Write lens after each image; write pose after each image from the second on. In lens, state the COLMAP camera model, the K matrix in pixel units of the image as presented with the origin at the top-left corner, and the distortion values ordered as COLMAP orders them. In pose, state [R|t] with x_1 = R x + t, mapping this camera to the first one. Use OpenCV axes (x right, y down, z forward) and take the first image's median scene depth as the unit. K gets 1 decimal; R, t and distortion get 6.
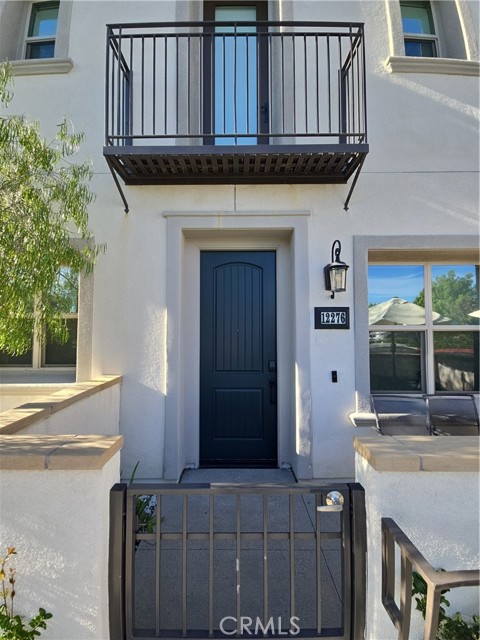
lens RADIAL K [[260.7, 0, 236.6], [0, 260.7, 319.0], [0, 0, 1]] dist [-0.001313, -0.000634]
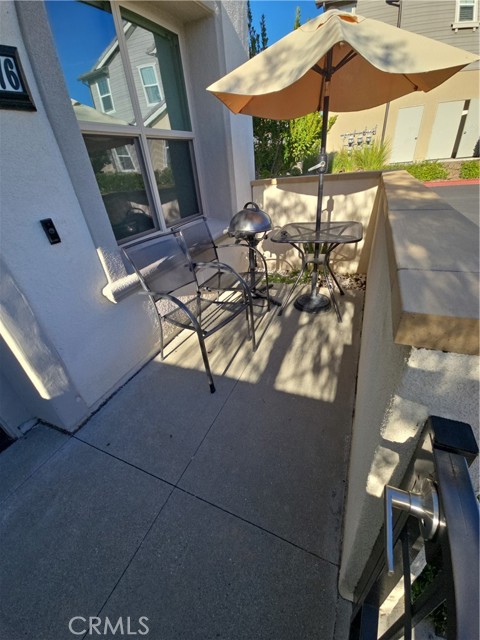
lens RADIAL K [[260.7, 0, 236.6], [0, 260.7, 319.0], [0, 0, 1]] dist [-0.001313, -0.000634]
pose [[0.402316, -0.495450, 0.769851, 0.063775], [0.061324, 0.853603, 0.517302, 0.131735], [-0.913445, -0.160908, 0.373801, 0.482868]]
